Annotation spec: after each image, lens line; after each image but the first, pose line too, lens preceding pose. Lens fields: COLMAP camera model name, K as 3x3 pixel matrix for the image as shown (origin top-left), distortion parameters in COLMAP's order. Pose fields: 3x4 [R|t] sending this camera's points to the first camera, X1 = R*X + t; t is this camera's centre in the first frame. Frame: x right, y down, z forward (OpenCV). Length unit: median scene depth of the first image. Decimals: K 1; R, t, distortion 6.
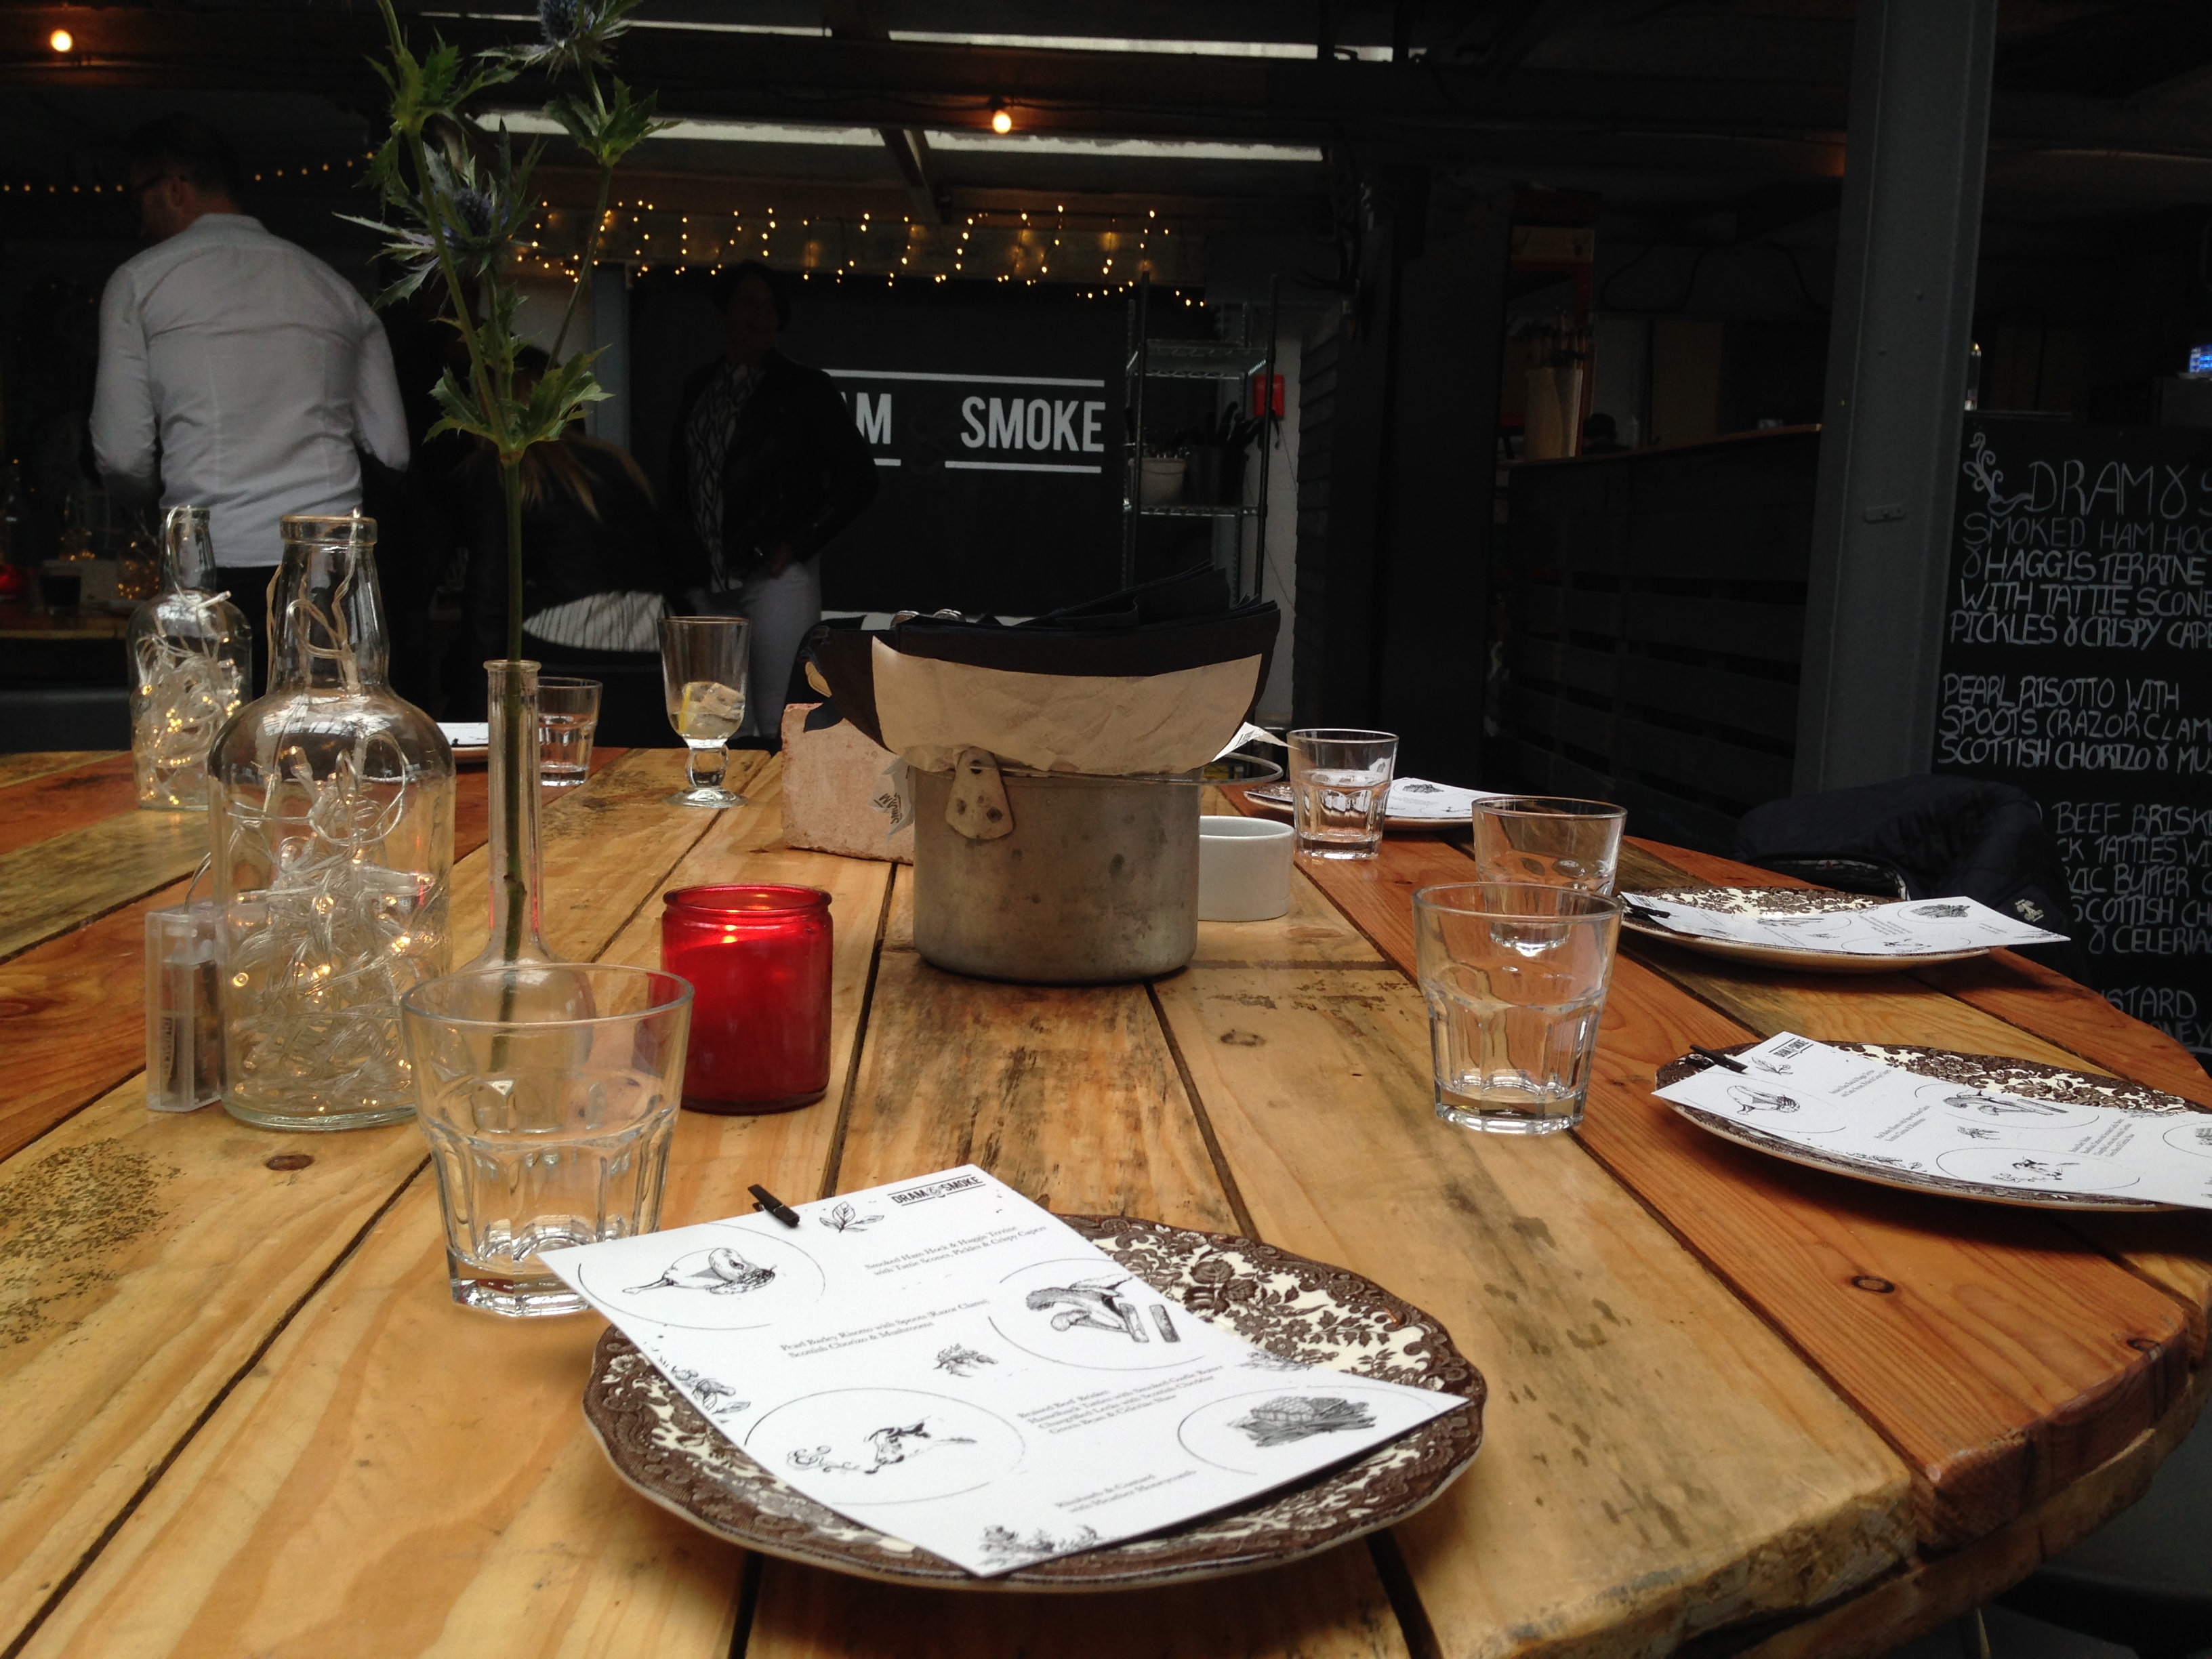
lens RADIAL K [[2115.4, 0, 1103.4], [0, 2115.4, 830.2], [0, 0, 1]] dist [0.007865, 0.000000]
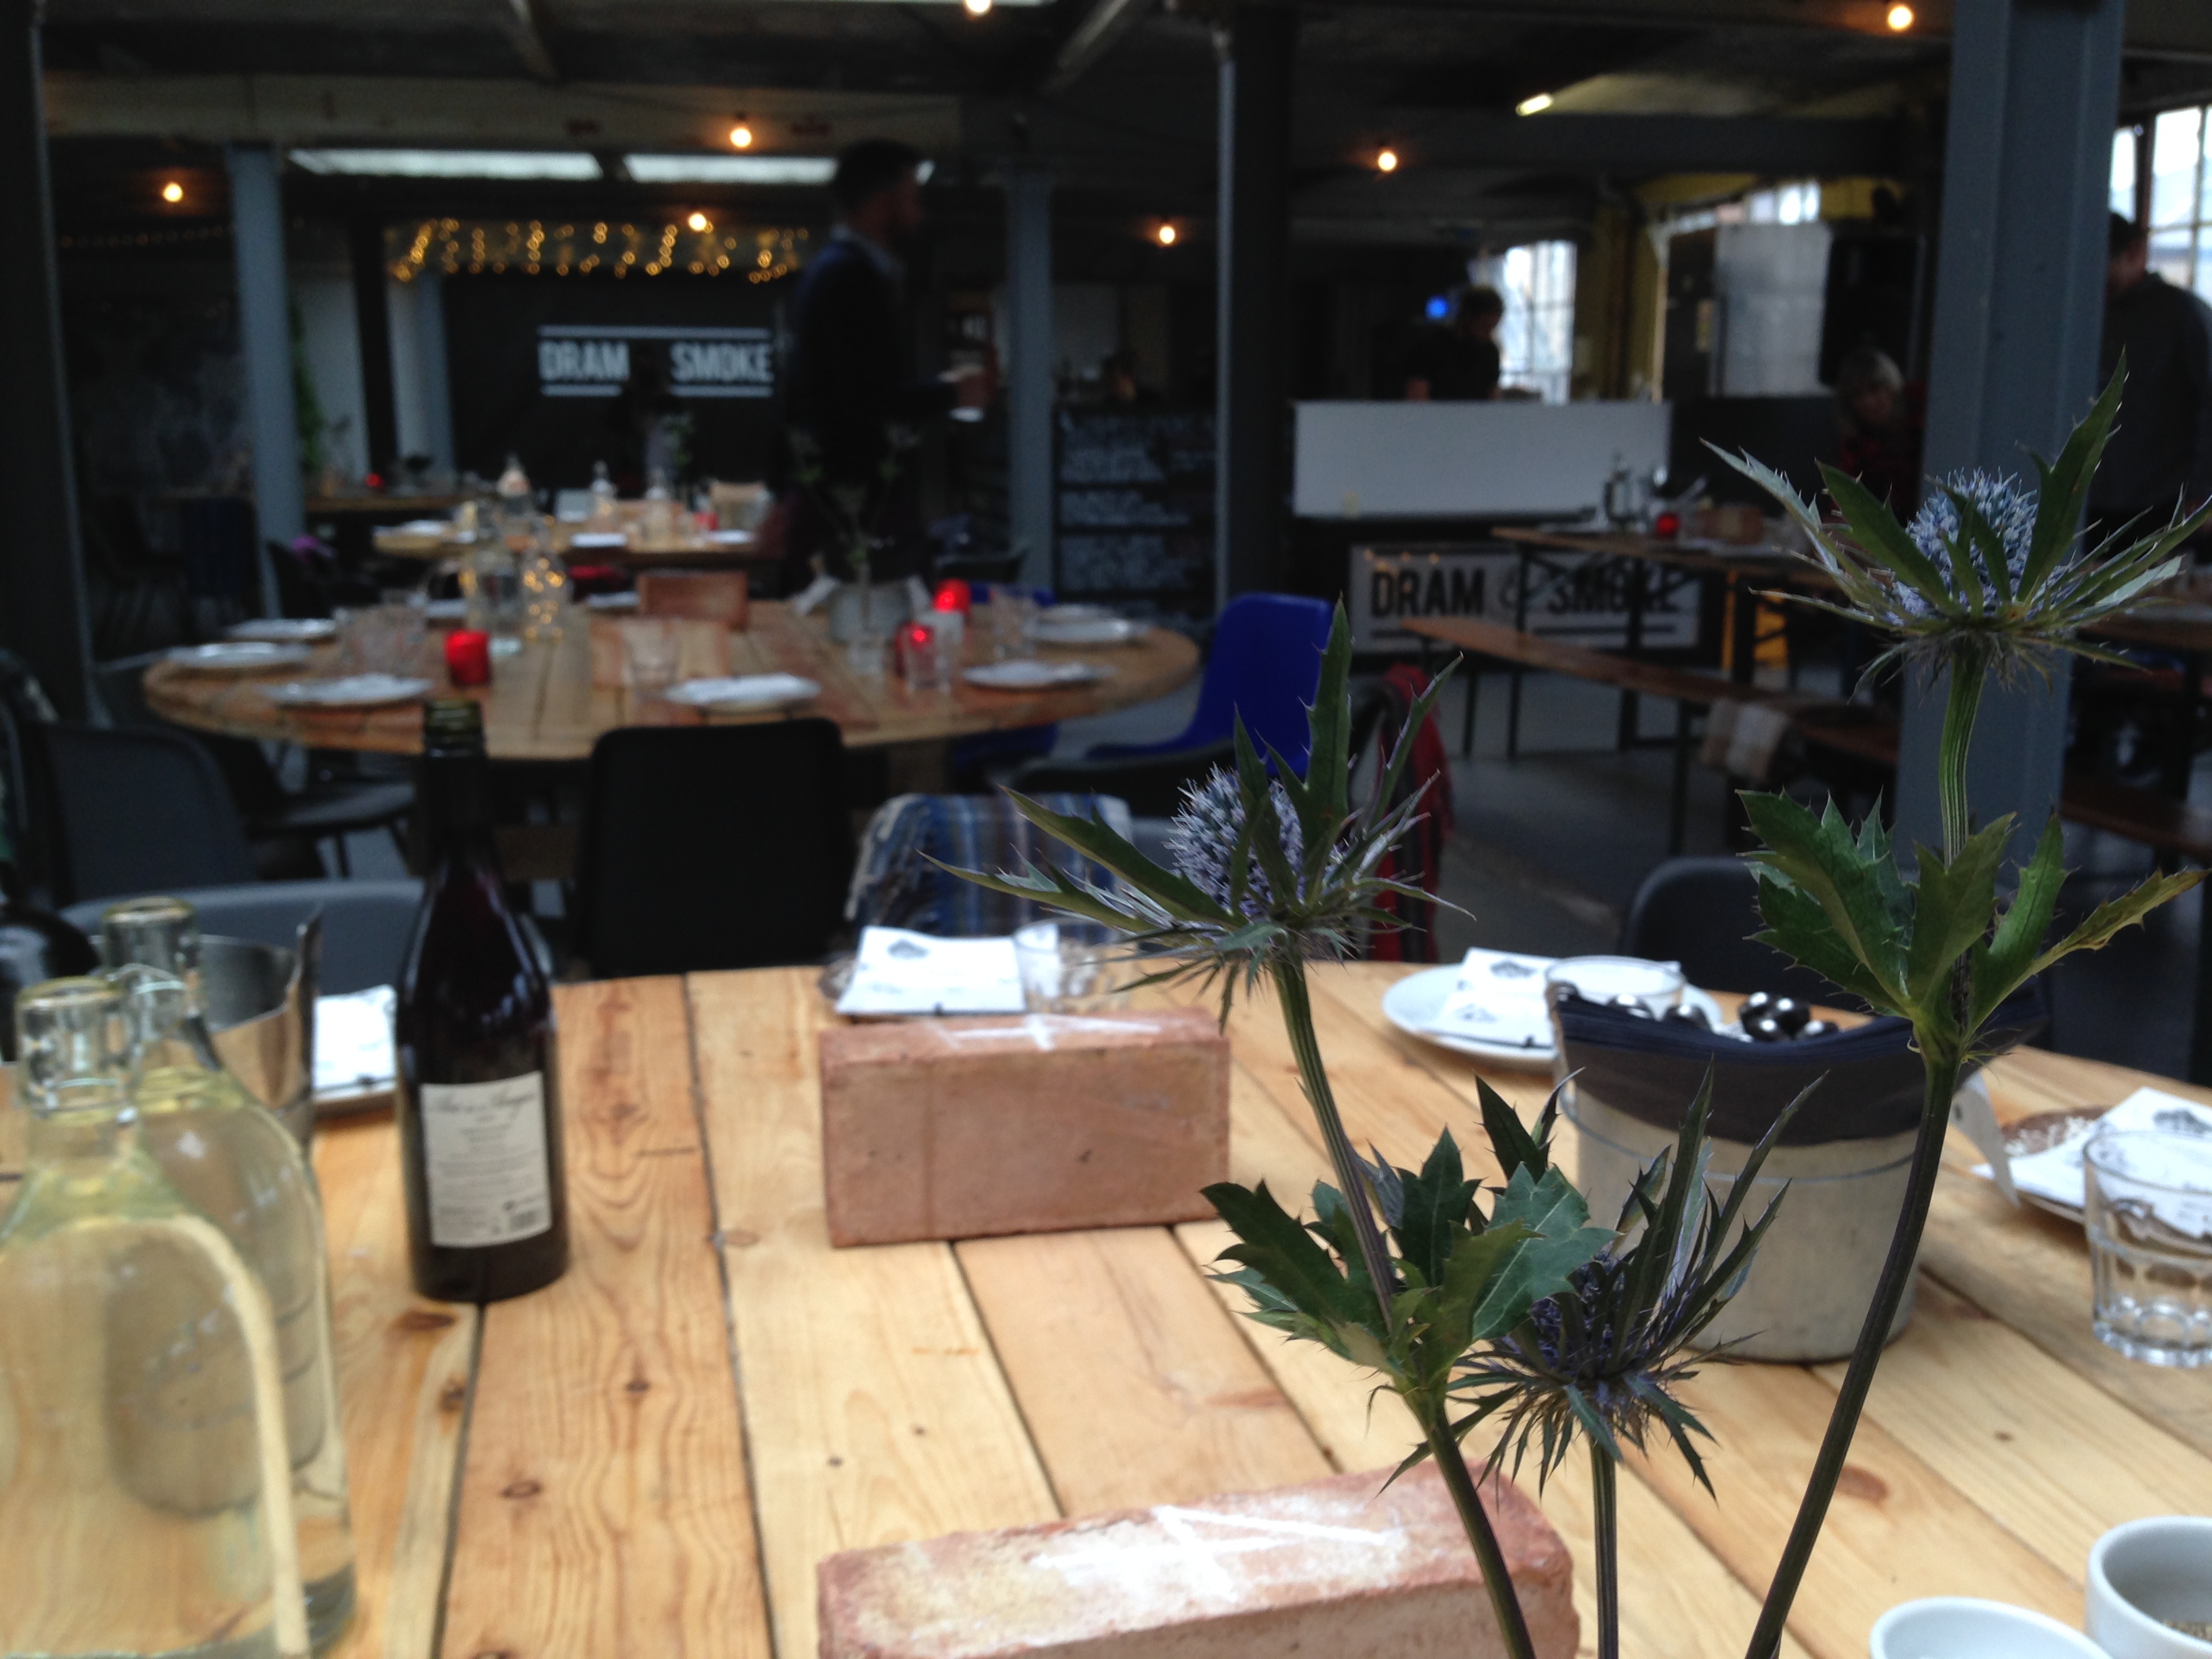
lens RADIAL K [[2115.4, 0, 1110.0], [0, 2115.4, 831.0], [0, 0, 1]] dist [0.007865, 0.000000]
pose [[0.988589, -0.067017, 0.134911, 0.013991], [0.058728, 0.996187, 0.064515, 0.060350], [-0.138721, -0.055856, 0.988755, -0.562170]]
